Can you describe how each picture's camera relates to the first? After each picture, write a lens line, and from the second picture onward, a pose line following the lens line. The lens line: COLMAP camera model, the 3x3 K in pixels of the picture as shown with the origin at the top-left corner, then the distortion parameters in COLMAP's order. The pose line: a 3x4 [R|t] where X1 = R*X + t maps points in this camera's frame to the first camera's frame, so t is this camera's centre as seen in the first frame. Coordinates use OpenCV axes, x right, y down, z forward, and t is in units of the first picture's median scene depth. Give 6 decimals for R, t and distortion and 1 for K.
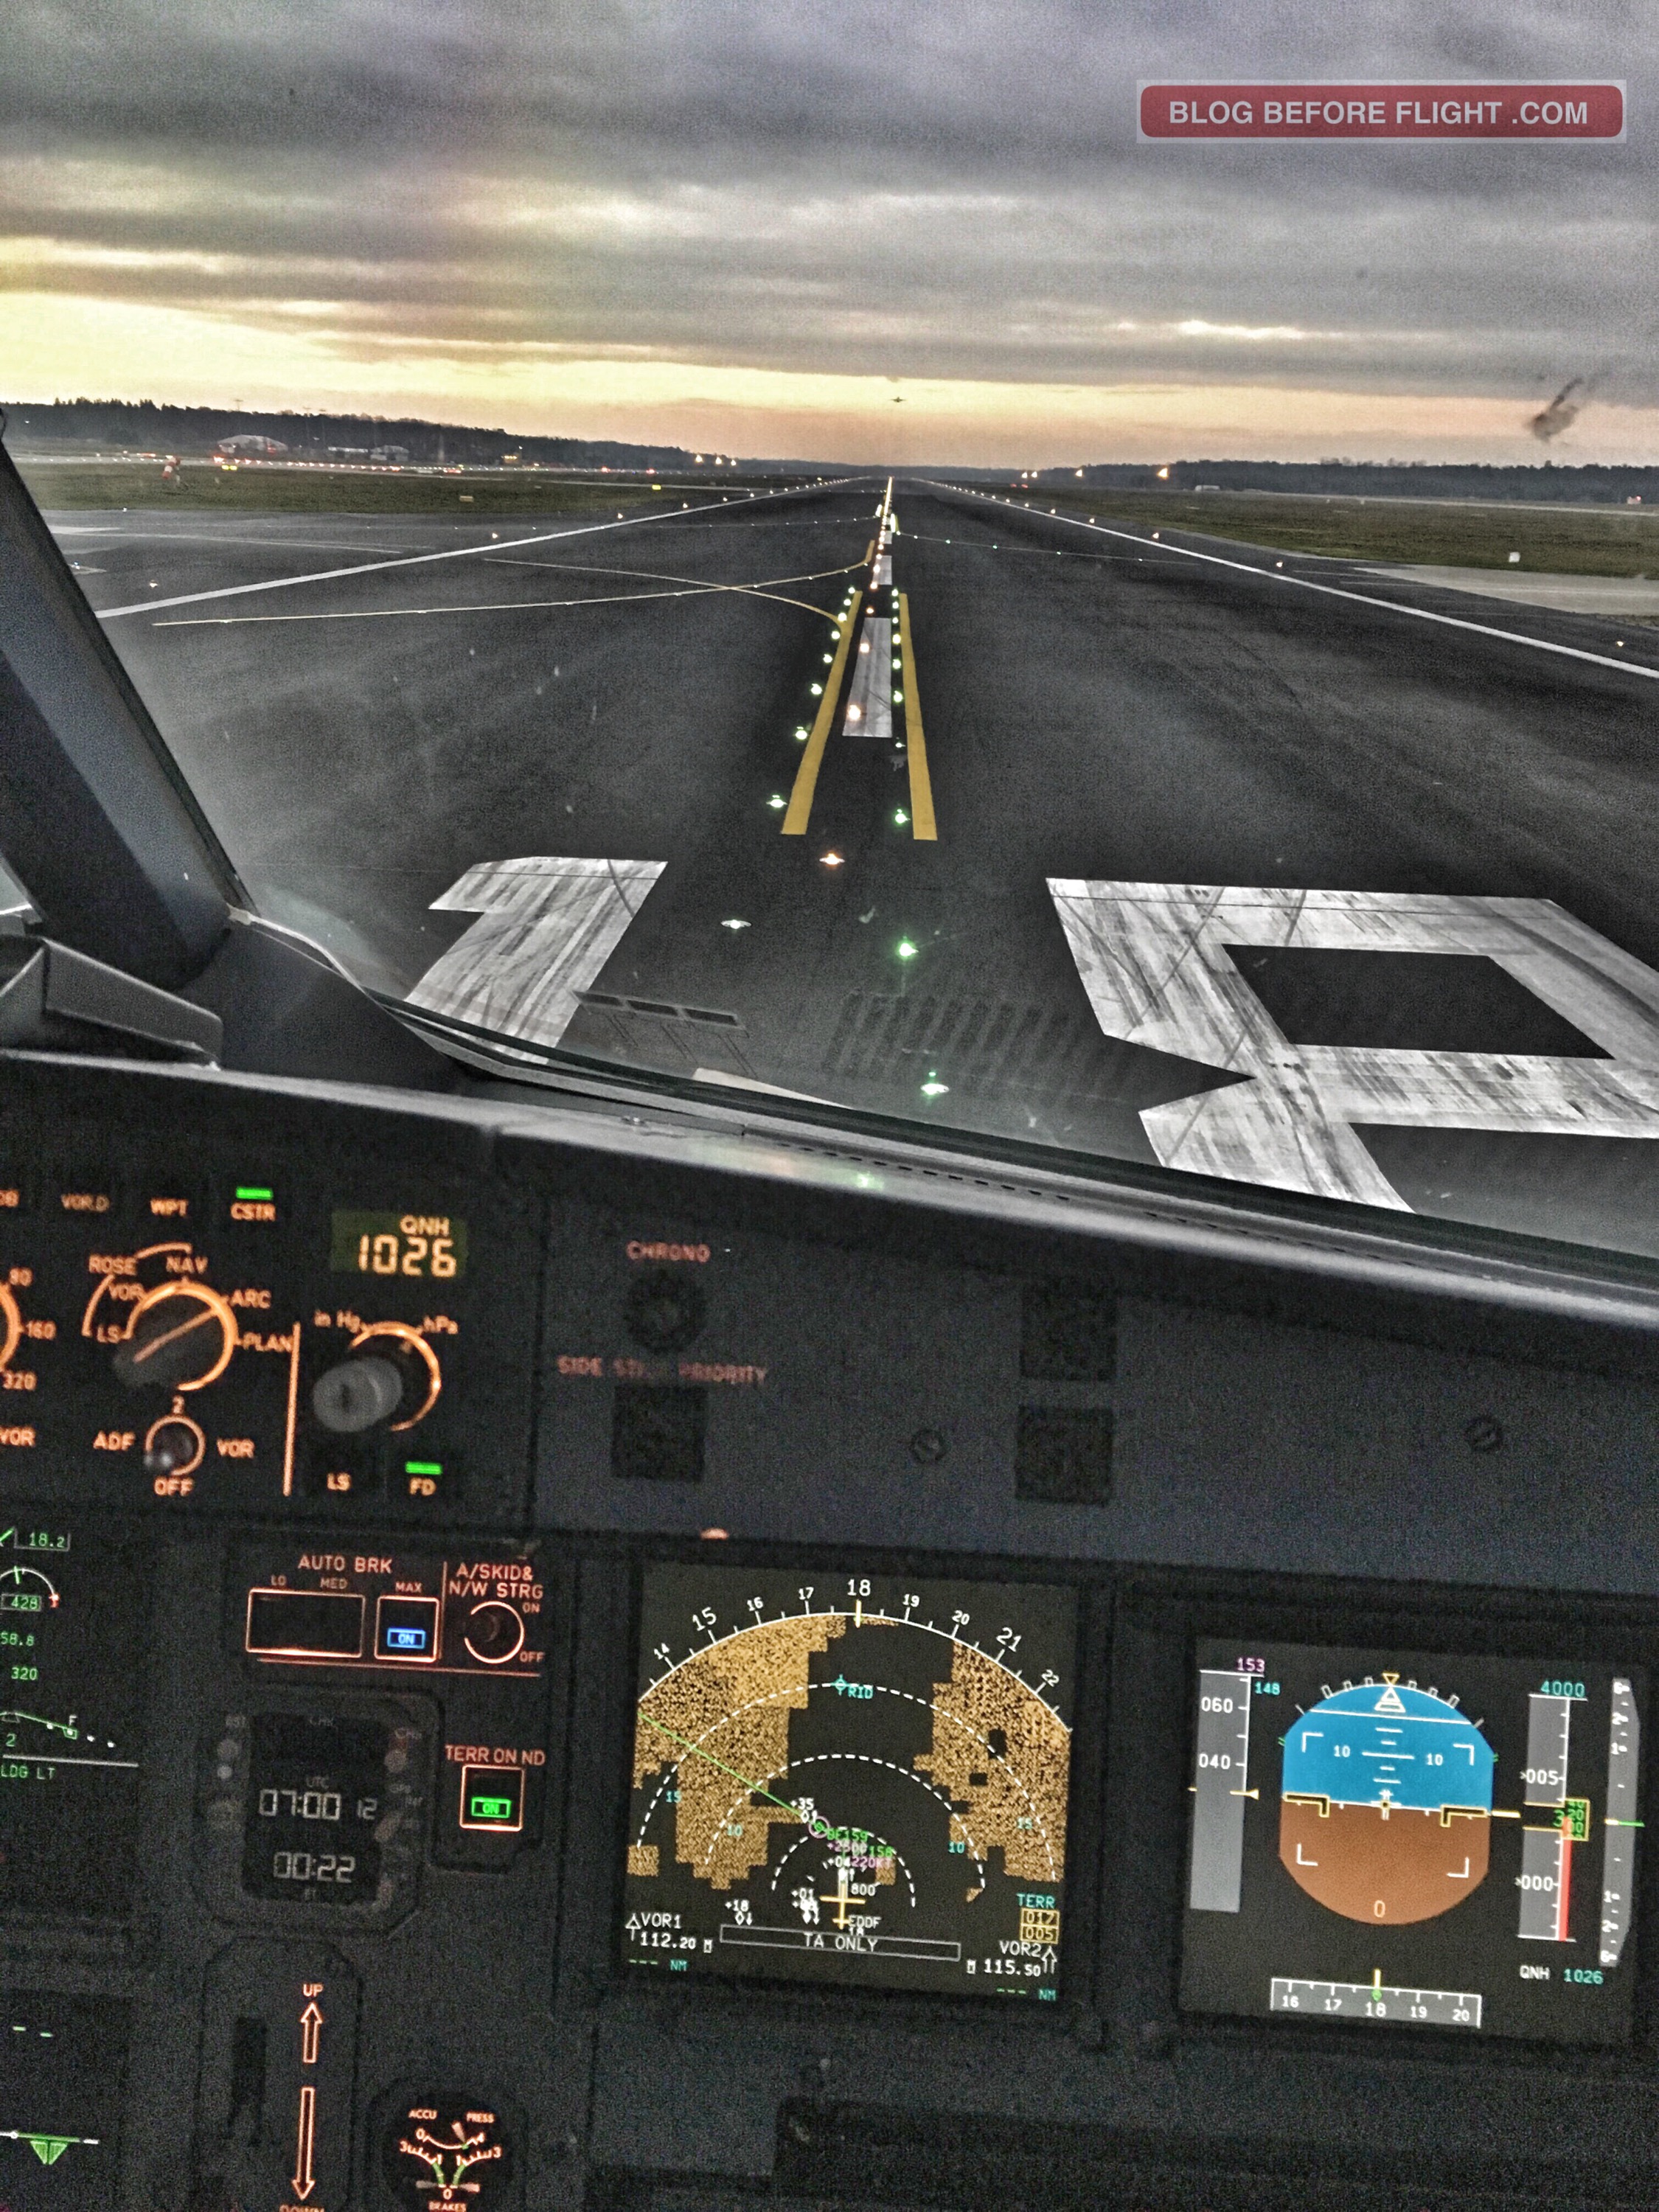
lens RADIAL K [[1901.0, 0, 819.0], [0, 1901.0, 1107.7], [0, 0, 1]] dist [0.068690, -0.058108]
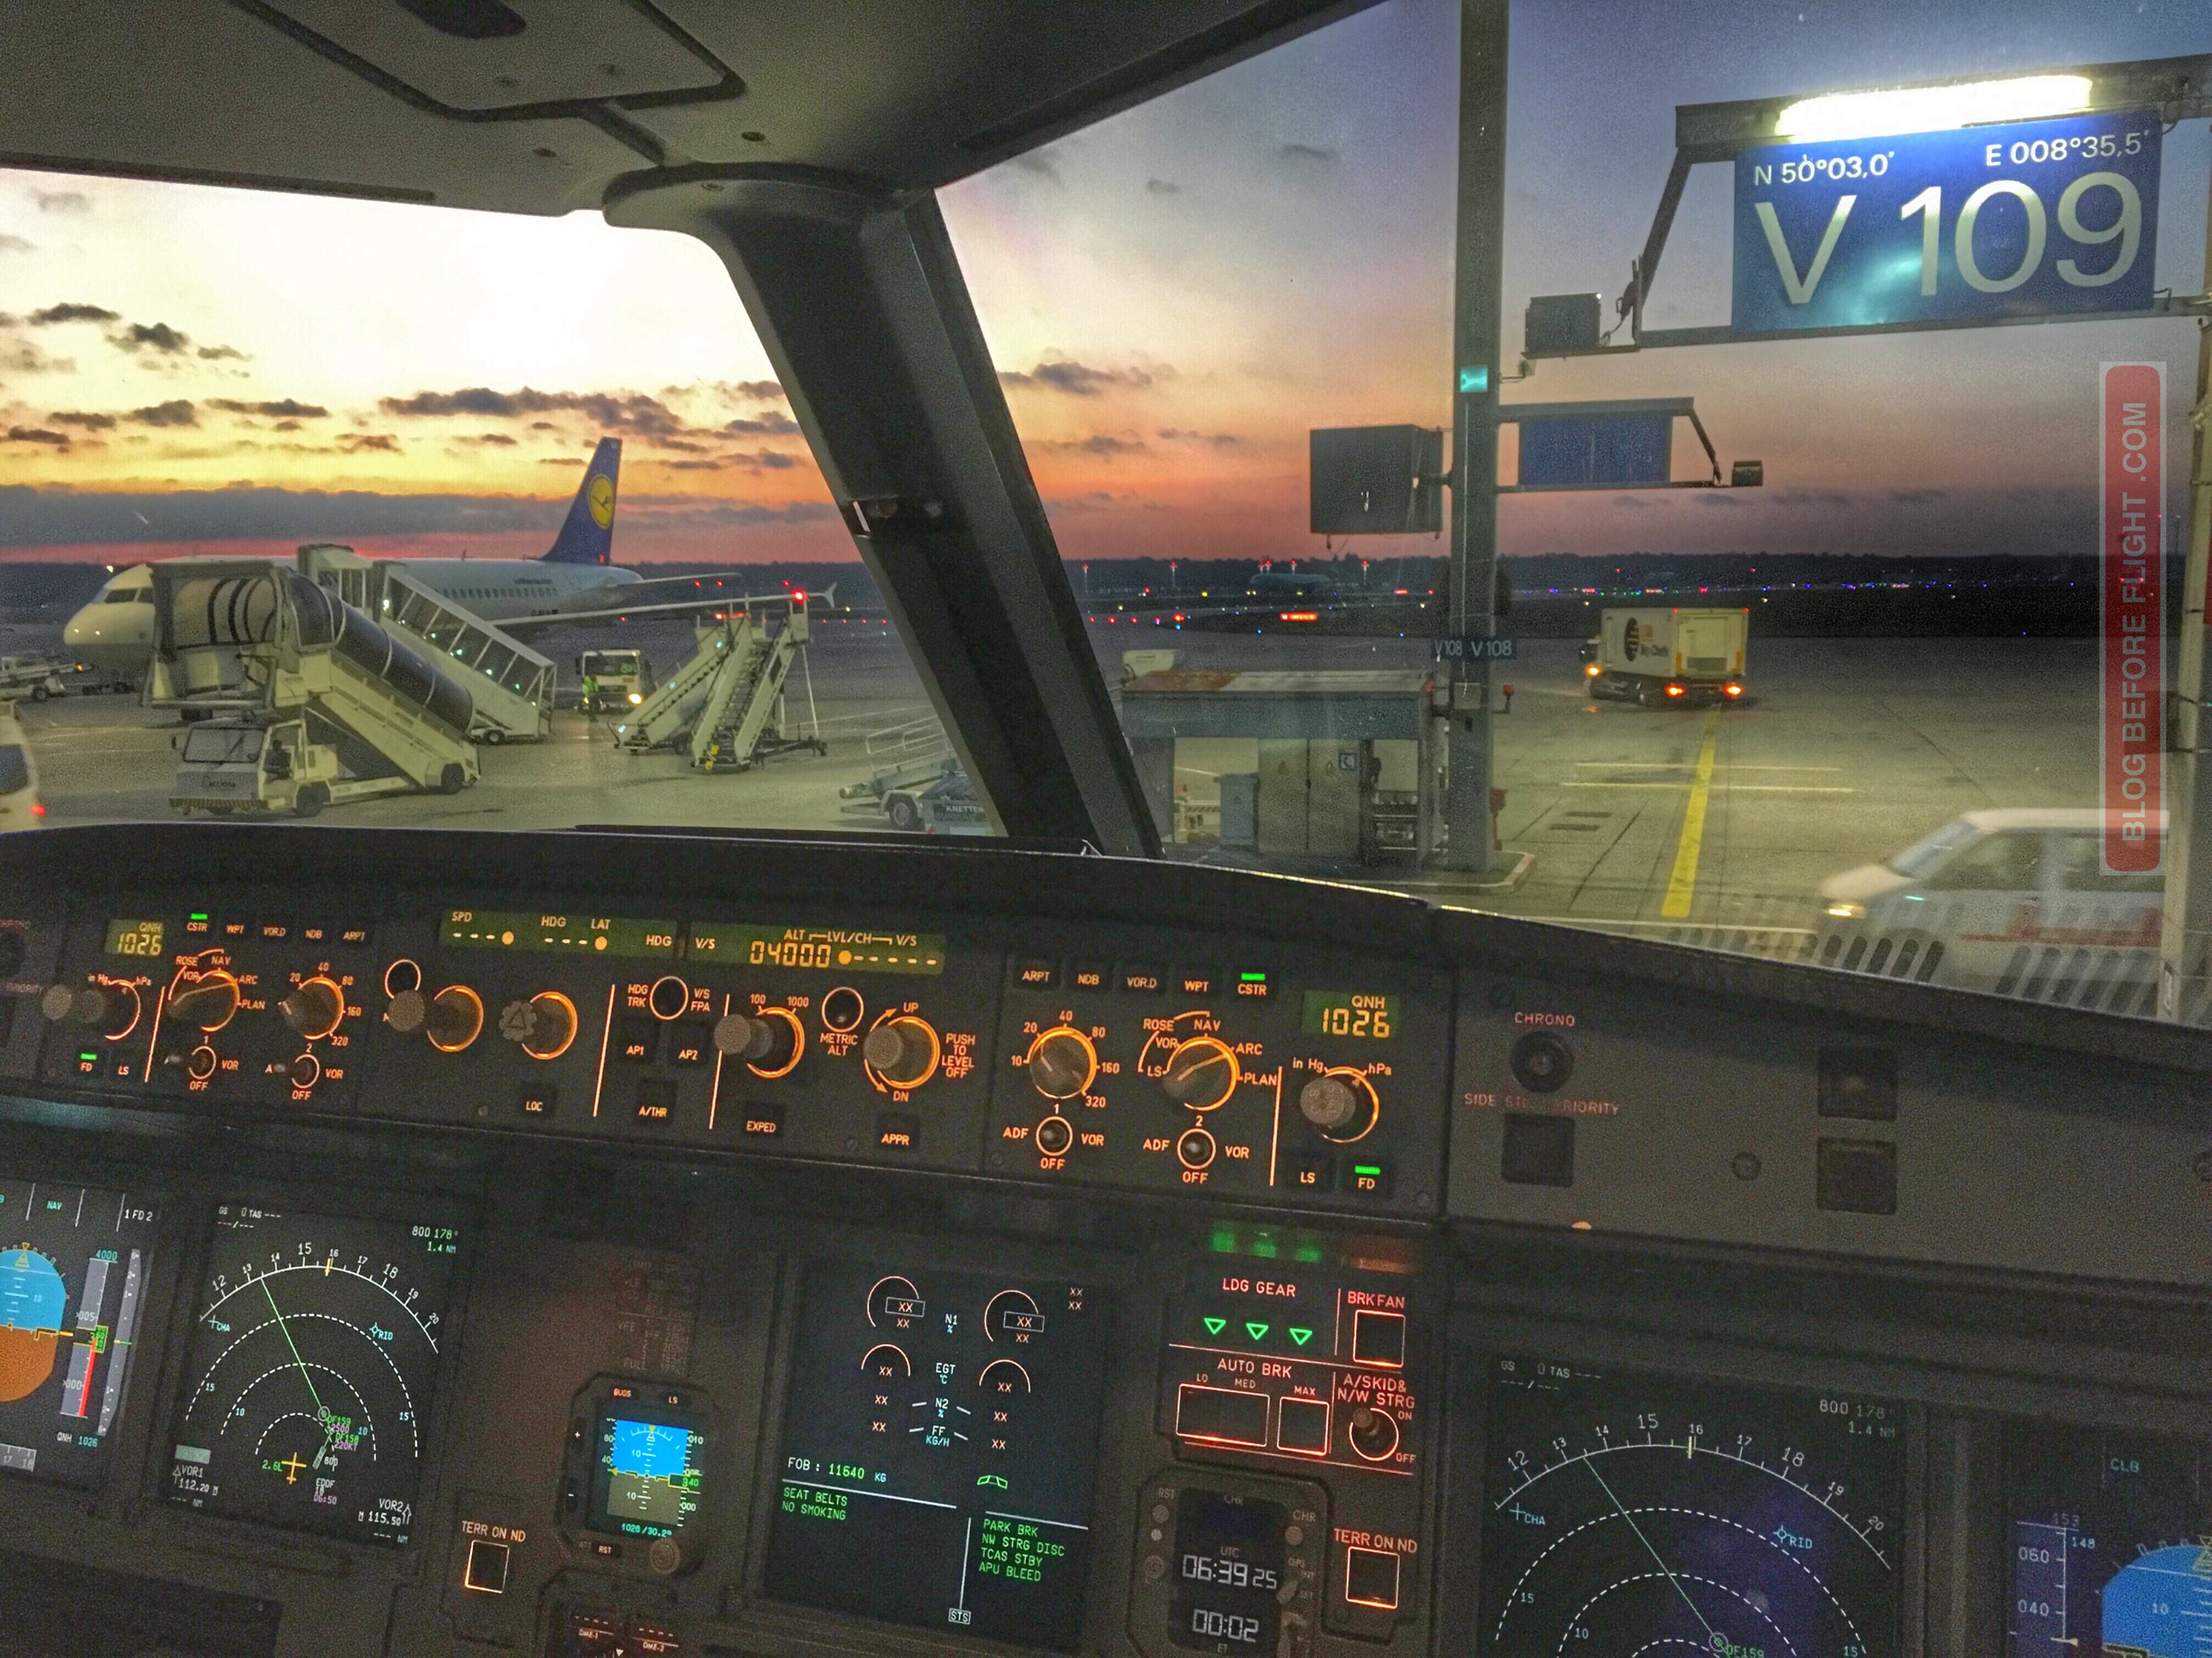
lens RADIAL K [[1900.8, 0, 1105.1], [0, 1900.8, 819.7], [0, 0, 1]] dist [0.068690, -0.058108]
pose [[0.966261, -0.010843, -0.257336, -0.027702], [-0.041067, 0.979847, -0.195485, 0.215699], [0.254270, 0.199457, 0.946342, -0.434114]]
